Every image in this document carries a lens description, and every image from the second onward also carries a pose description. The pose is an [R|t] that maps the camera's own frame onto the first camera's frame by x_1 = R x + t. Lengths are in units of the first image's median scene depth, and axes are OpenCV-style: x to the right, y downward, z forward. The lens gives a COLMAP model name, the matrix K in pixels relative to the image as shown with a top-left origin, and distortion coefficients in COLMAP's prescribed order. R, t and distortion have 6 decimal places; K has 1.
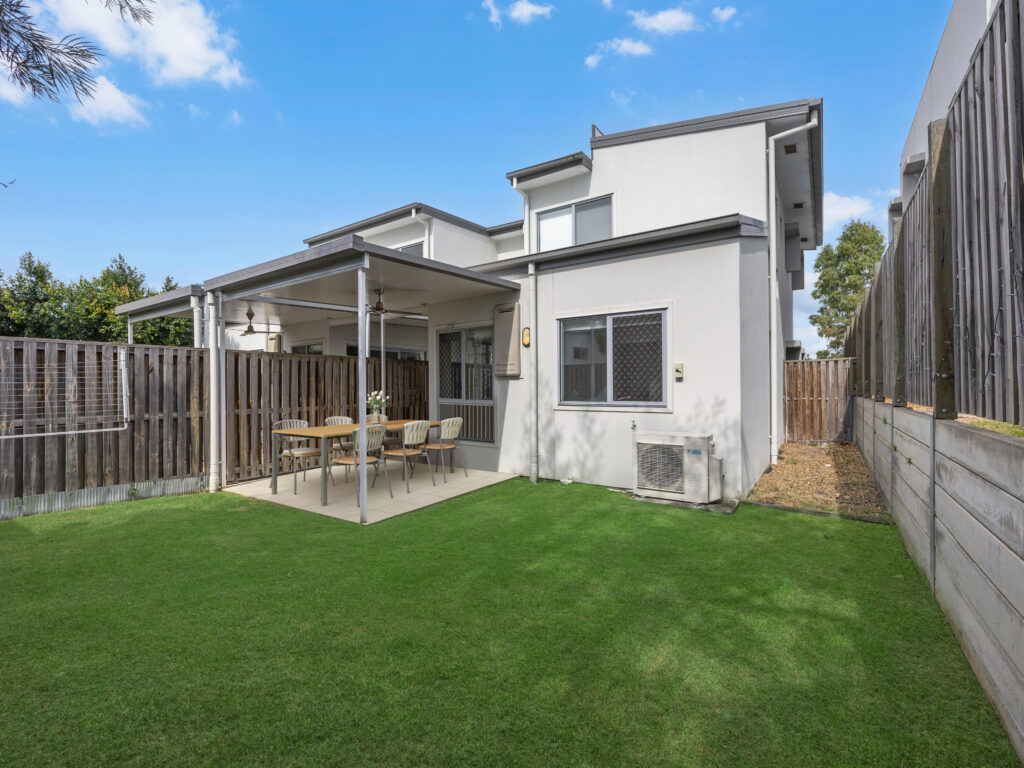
lens RADIAL K [[467.6, 0, 512.9], [0, 467.6, 385.5], [0, 0, 1]] dist [0.000420, -0.000451]
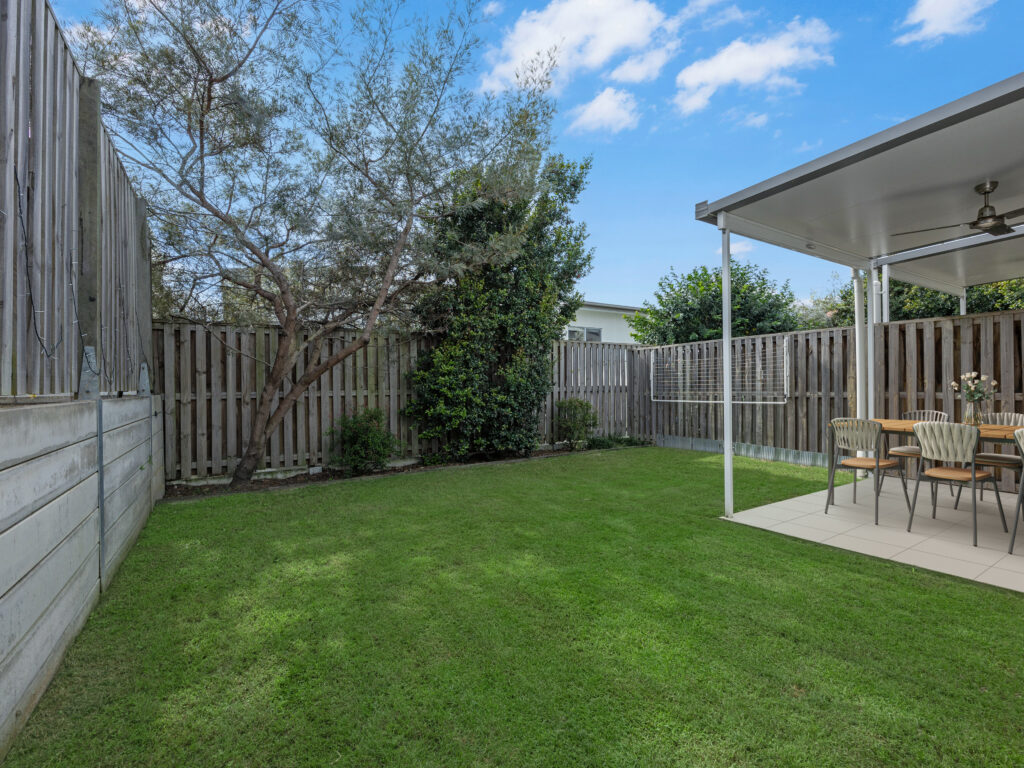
lens RADIAL K [[467.6, 0, 512.9], [0, 467.6, 380.7], [0, 0, 1]] dist [0.000420, -0.000451]
pose [[-0.396059, 0.006144, -0.918204, 0.551495], [0.014726, 0.999892, 0.000339, 0.023839], [0.918107, -0.013388, -0.396107, 0.831293]]
